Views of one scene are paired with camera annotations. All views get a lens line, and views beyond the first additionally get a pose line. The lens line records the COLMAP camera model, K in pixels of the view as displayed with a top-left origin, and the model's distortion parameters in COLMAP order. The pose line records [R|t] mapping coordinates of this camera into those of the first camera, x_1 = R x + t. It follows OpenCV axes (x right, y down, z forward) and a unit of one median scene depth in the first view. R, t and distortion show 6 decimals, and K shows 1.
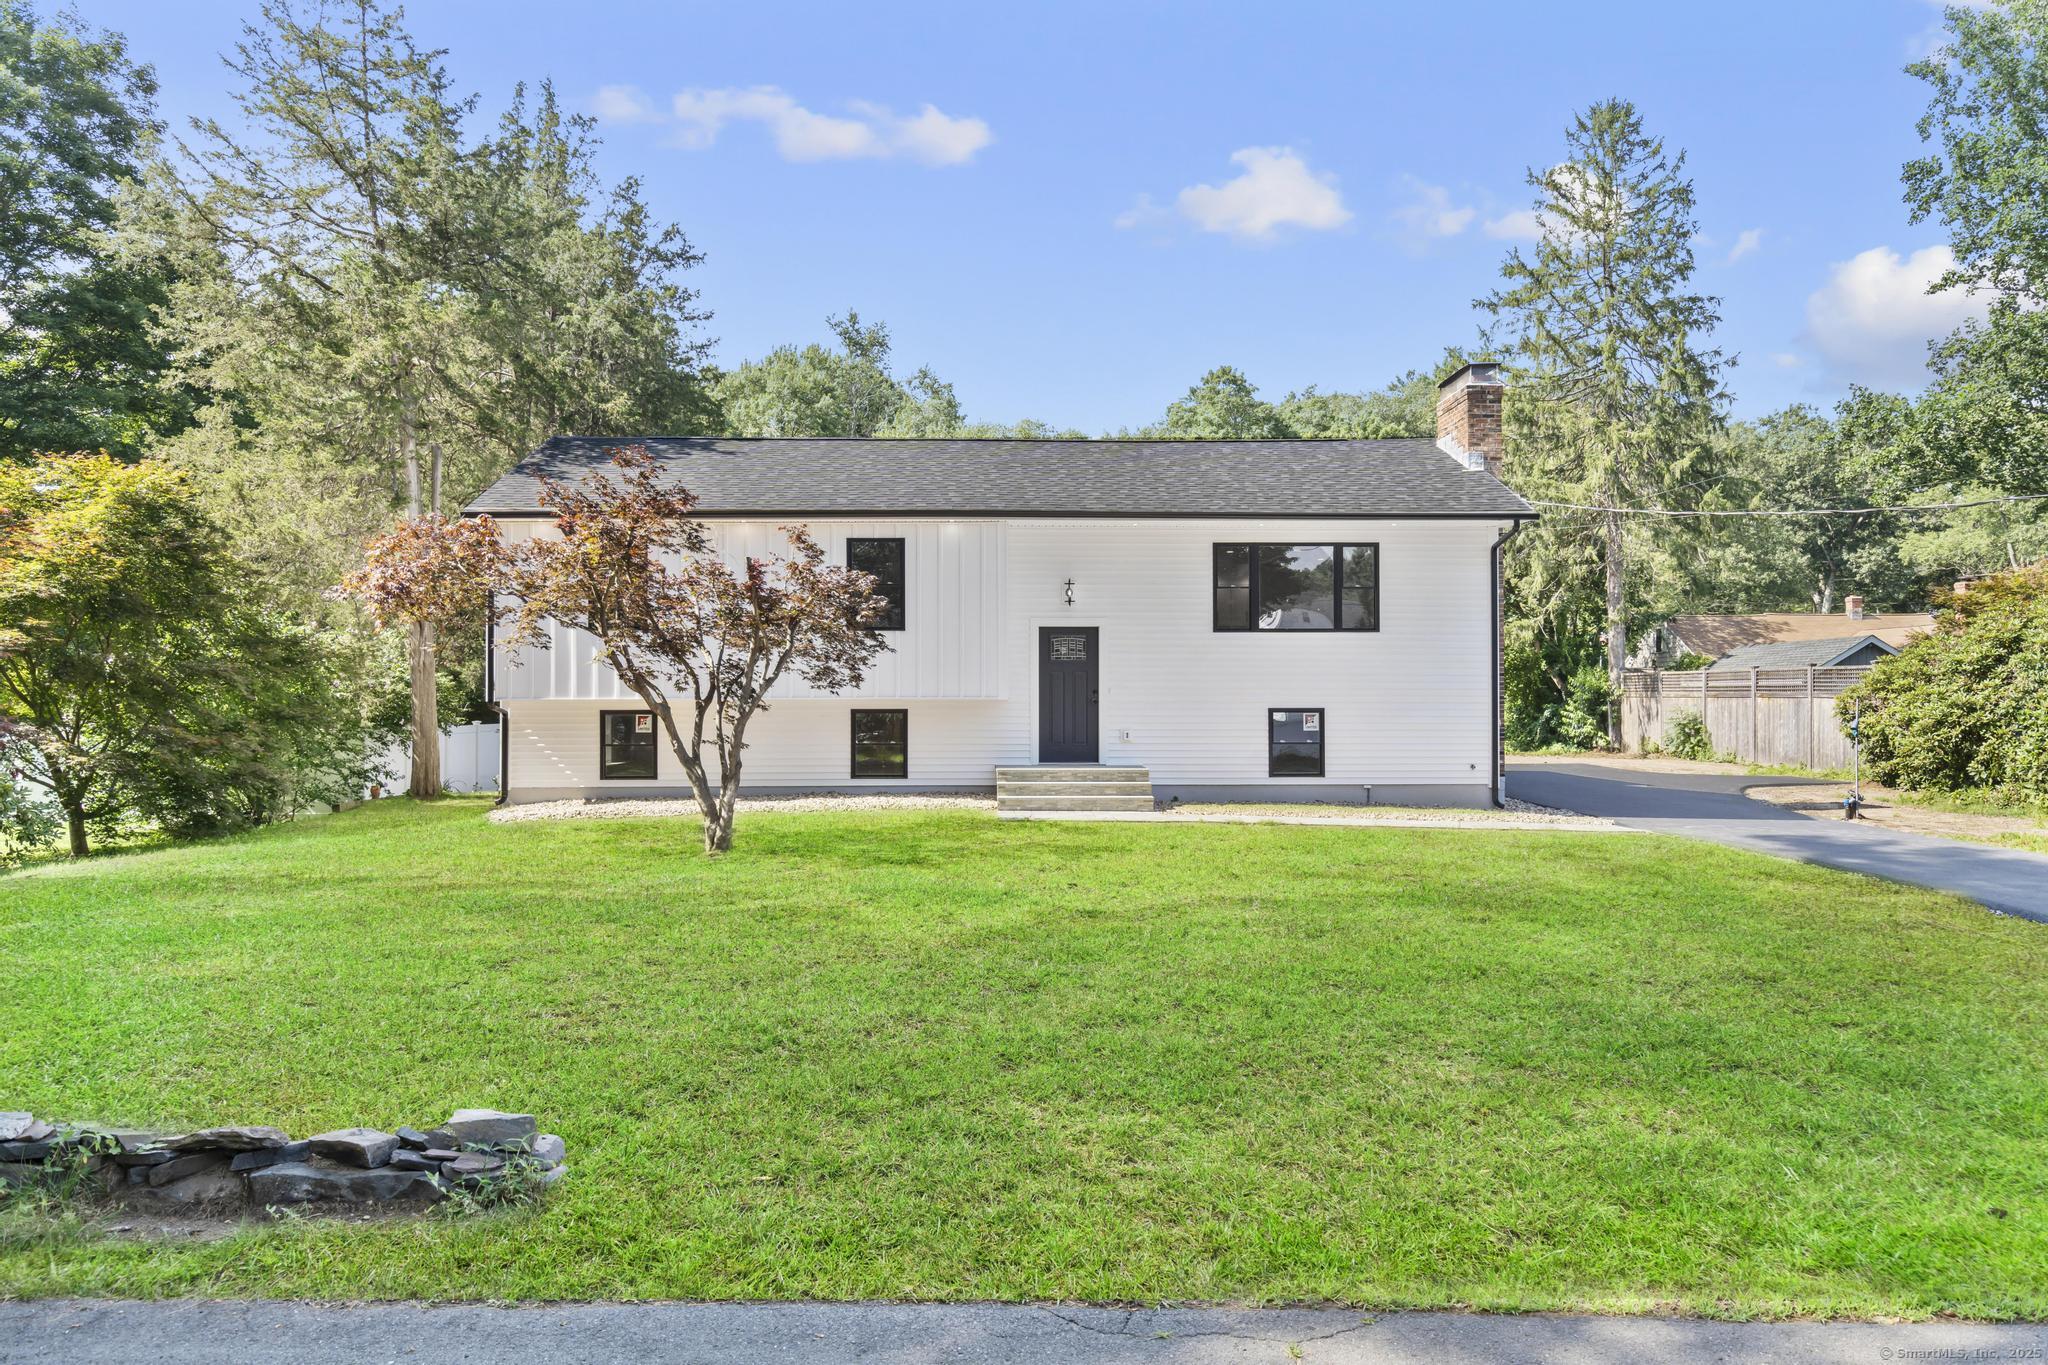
lens RADIAL K [[1472.8, 0, 1023.0], [0, 1472.8, 693.6], [0, 0, 1]] dist [-0.010458, -0.003418]
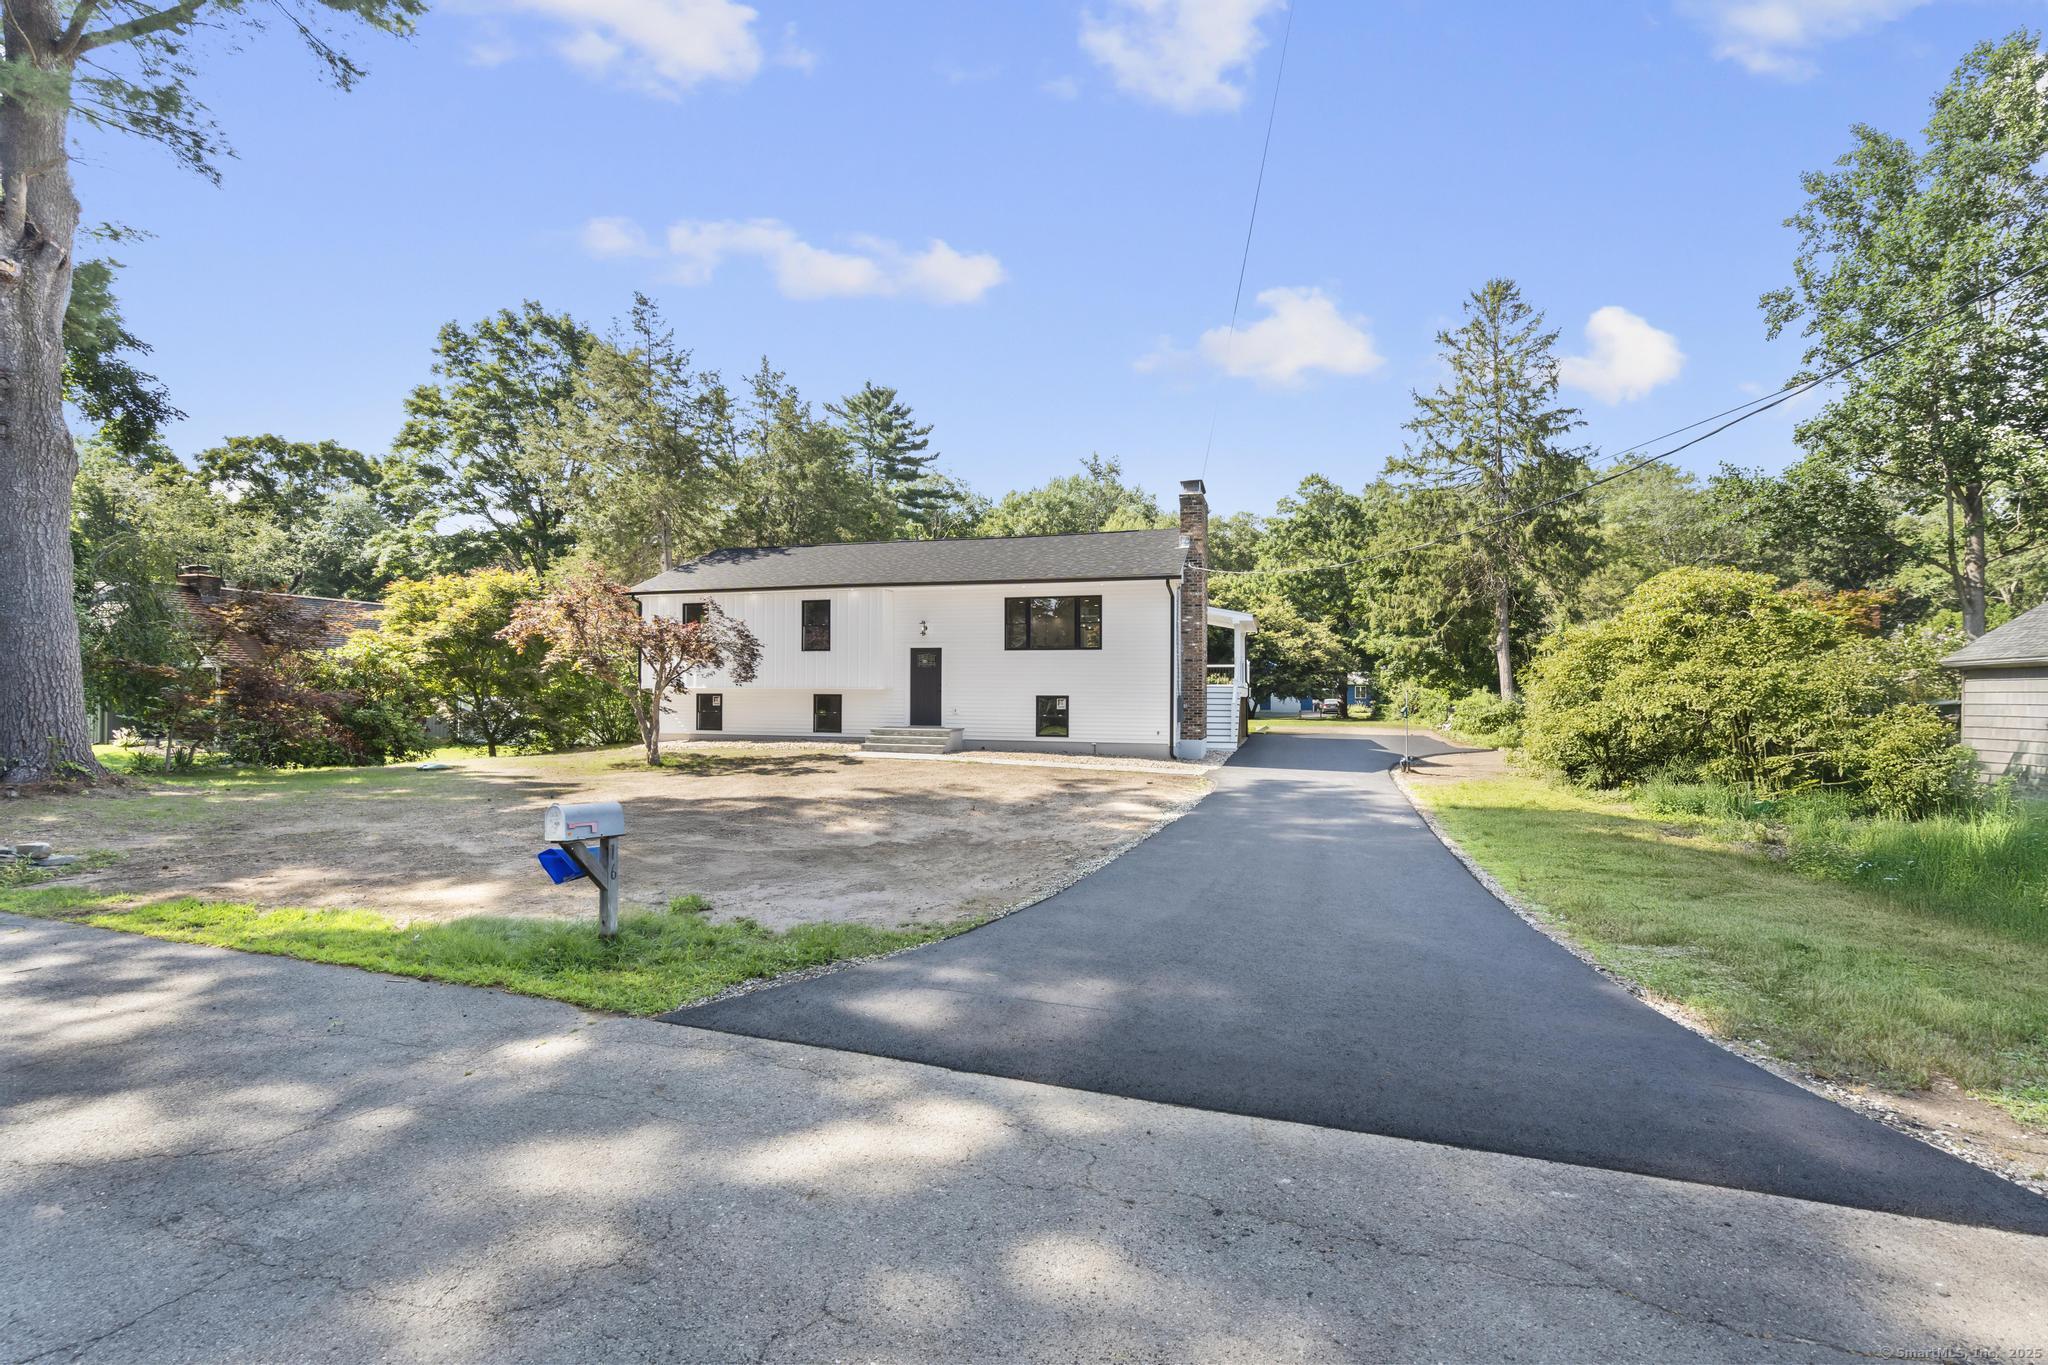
lens RADIAL K [[924.4, 0, 1019.9], [0, 924.4, 667.3], [0, 0, 1]] dist [-0.005329, 0.000121]
pose [[0.951890, 0.000241, -0.306441, 0.545171], [-0.006493, 0.999791, -0.019383, -0.001767], [0.306372, 0.020440, 0.951692, -0.009412]]
